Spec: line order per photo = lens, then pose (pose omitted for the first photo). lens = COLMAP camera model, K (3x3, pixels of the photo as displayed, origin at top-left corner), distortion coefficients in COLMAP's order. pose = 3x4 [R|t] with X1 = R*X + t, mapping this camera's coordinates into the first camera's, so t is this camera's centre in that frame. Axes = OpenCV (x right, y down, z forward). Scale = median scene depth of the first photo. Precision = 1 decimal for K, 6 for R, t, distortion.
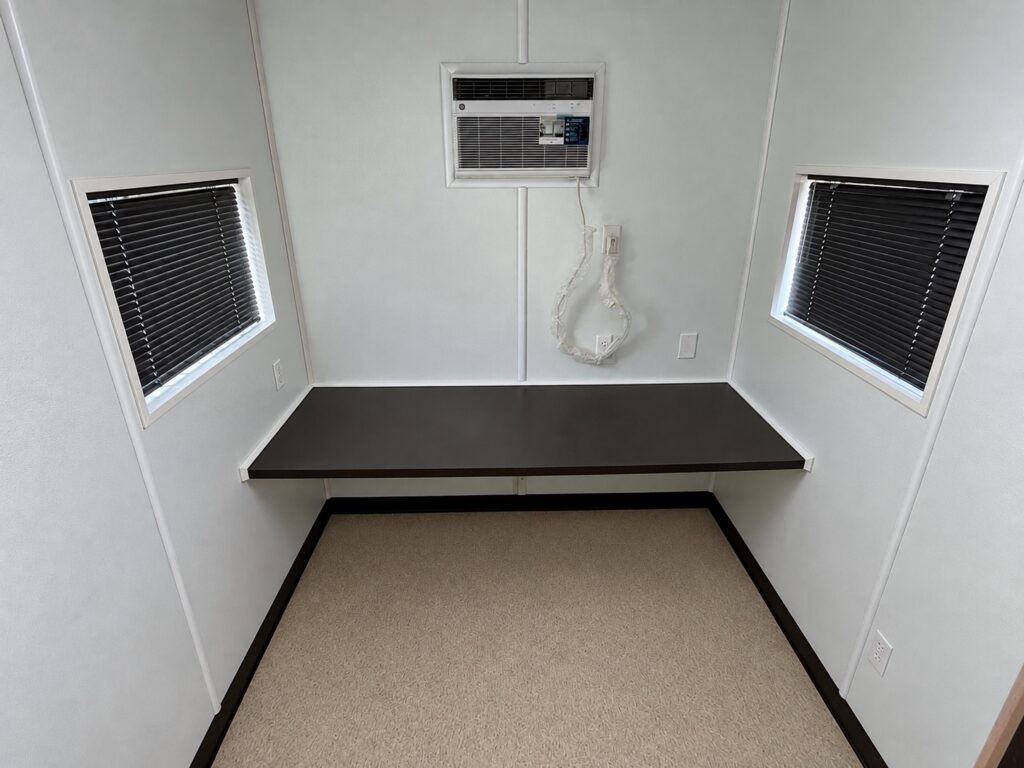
lens RADIAL K [[525.3, 0, 507.3], [0, 525.3, 386.2], [0, 0, 1]] dist [-0.054096, 0.002299]
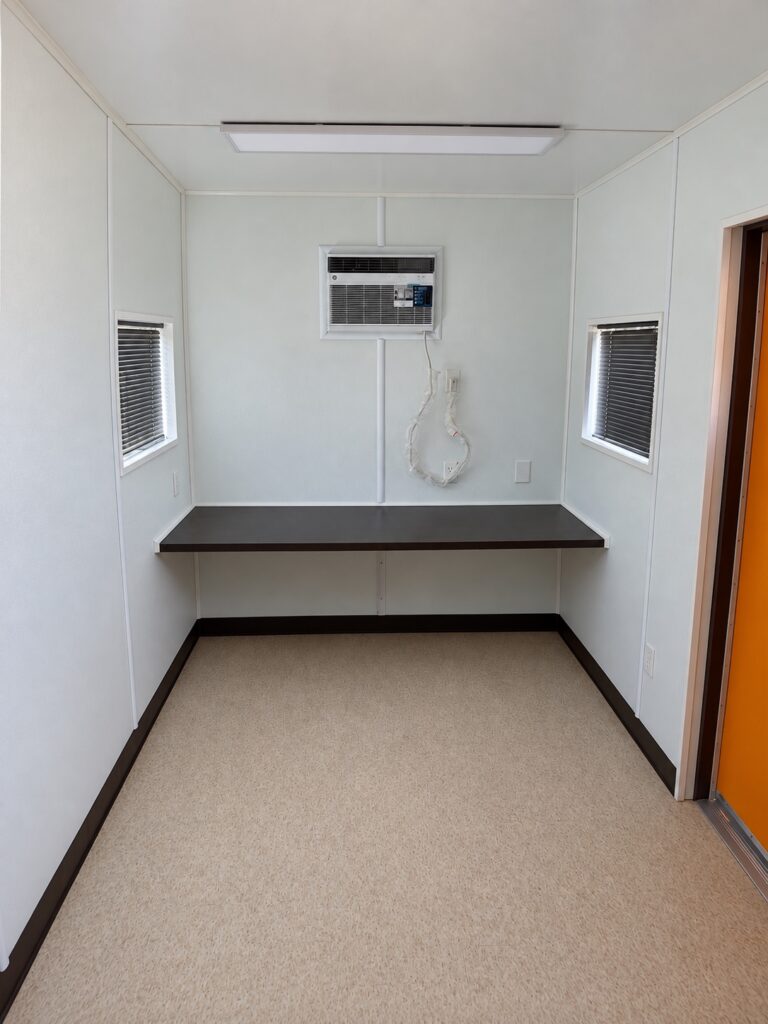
lens RADIAL K [[744.0, 0, 385.4], [0, 744.0, 512.8], [0, 0, 1]] dist [0.003526, -0.004767]
pose [[0.999676, 0.004422, 0.025068, -0.002128], [0.000369, 0.982176, -0.187961, 0.369678], [-0.025453, 0.187909, 0.981857, -0.687089]]
